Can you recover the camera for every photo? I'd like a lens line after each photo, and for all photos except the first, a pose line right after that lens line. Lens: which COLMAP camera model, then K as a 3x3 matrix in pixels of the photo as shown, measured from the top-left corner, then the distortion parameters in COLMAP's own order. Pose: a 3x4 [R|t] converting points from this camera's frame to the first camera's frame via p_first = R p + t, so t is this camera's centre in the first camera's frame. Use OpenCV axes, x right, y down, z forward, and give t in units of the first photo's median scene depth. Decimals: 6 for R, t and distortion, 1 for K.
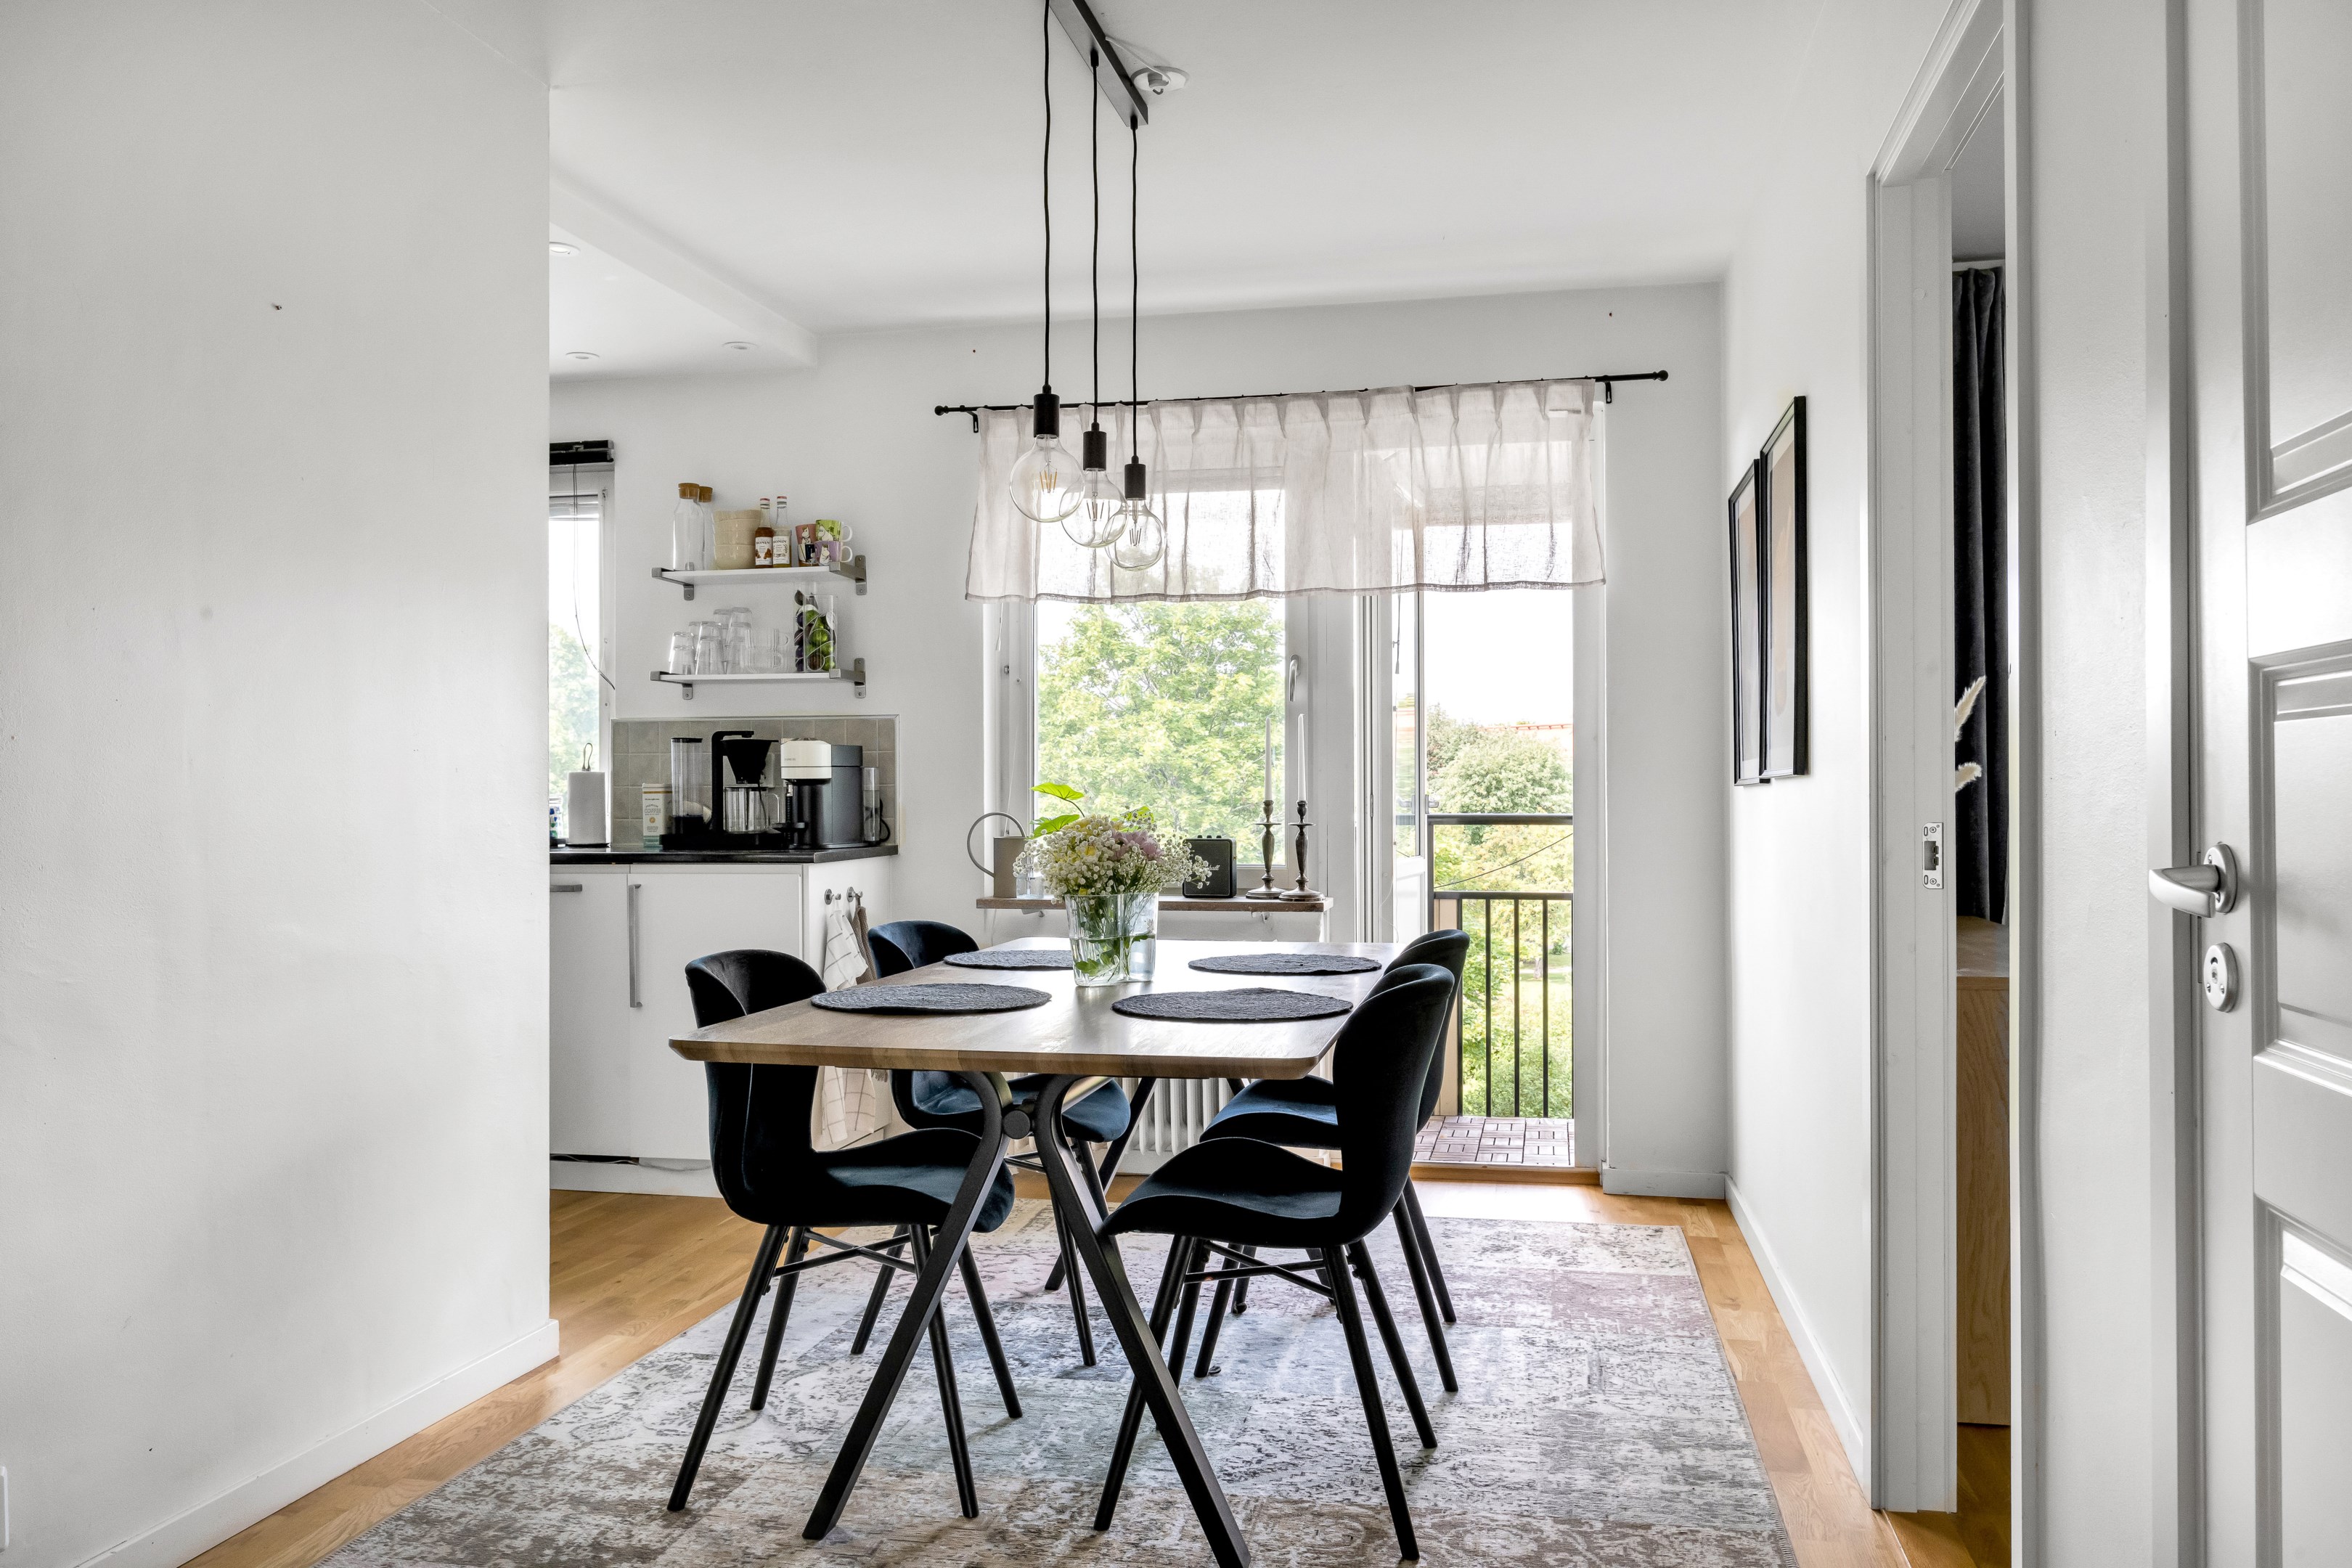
lens RADIAL K [[1785.2, 0, 1177.2], [0, 1785.2, 791.7], [0, 0, 1]] dist [-0.000781, -0.001942]
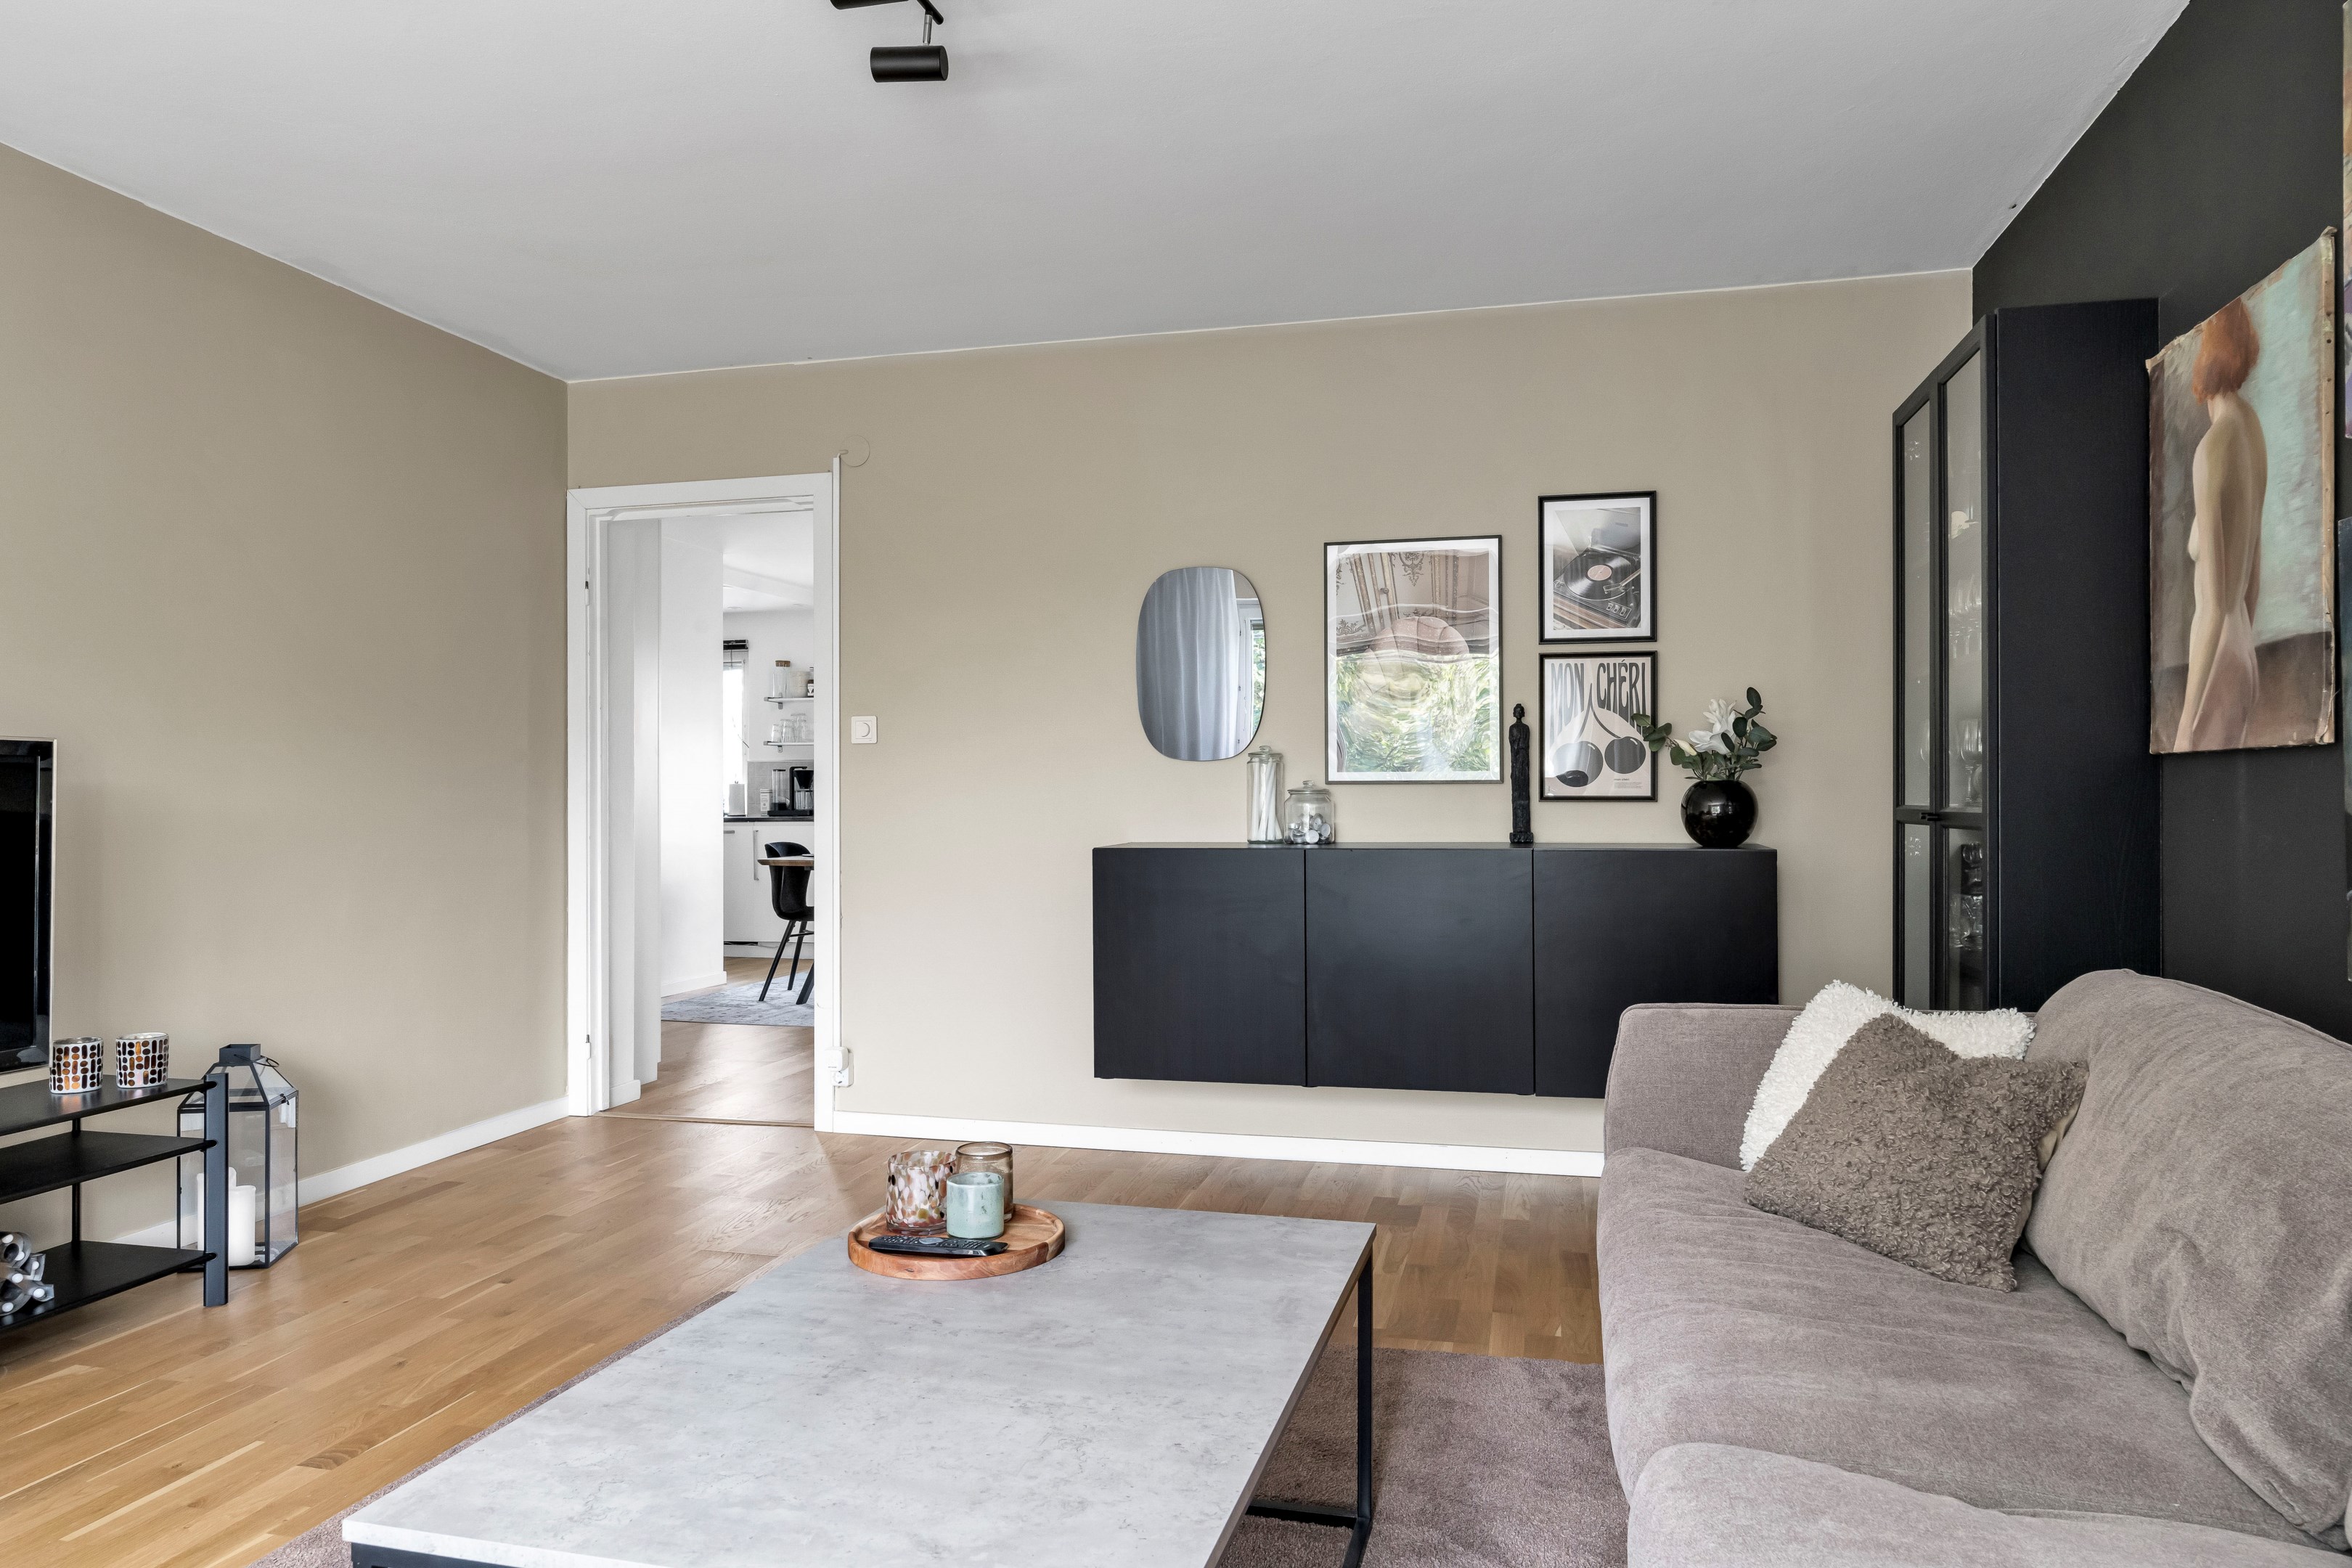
lens RADIAL K [[1675.4, 0, 1170.5], [0, 1675.4, 796.3], [0, 0, 1]] dist [-0.045474, 0.000326]
pose [[0.997852, -0.002435, -0.065462, 0.384185], [0.002883, 0.999973, 0.006748, -0.008483], [0.065444, -0.006922, 0.997832, -1.163825]]
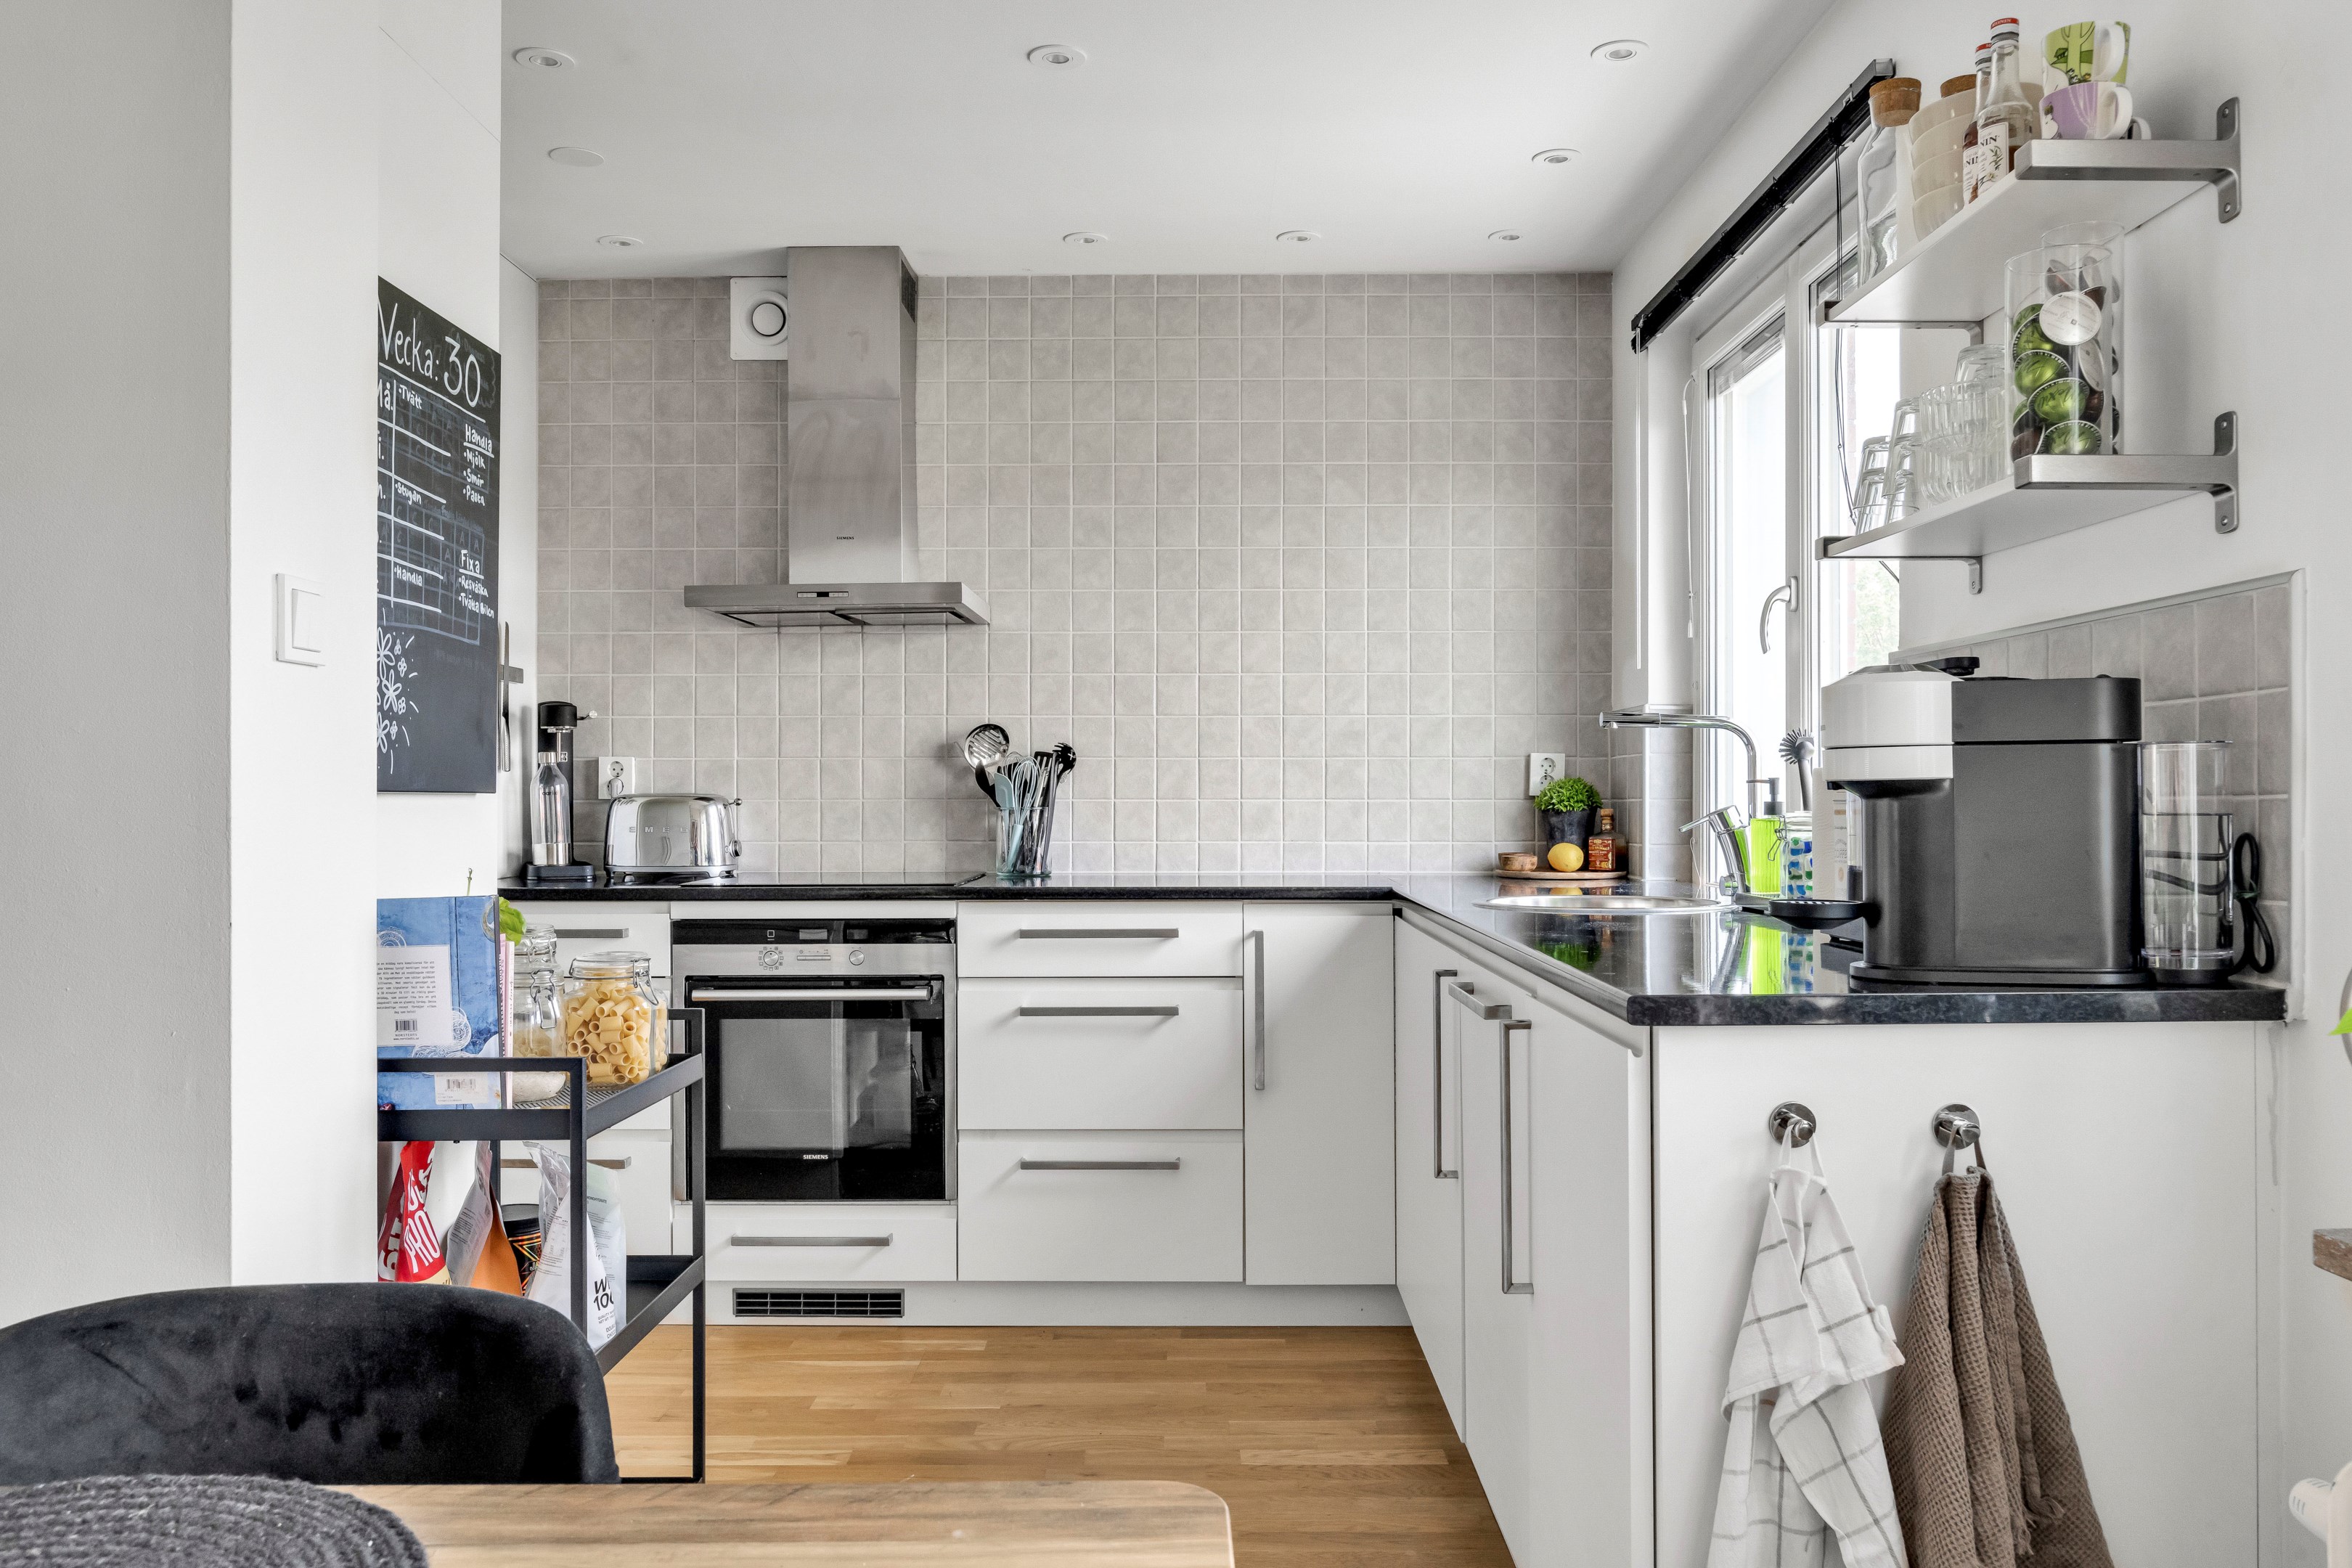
lens RADIAL K [[1785.2, 0, 1177.2], [0, 1785.2, 791.7], [0, 0, 1]] dist [-0.000781, -0.001942]
pose [[0.199480, -0.000400, -0.979902, 0.109616], [0.002394, 0.999997, 0.000079, -0.004958], [0.979899, -0.002362, 0.199480, 0.758262]]
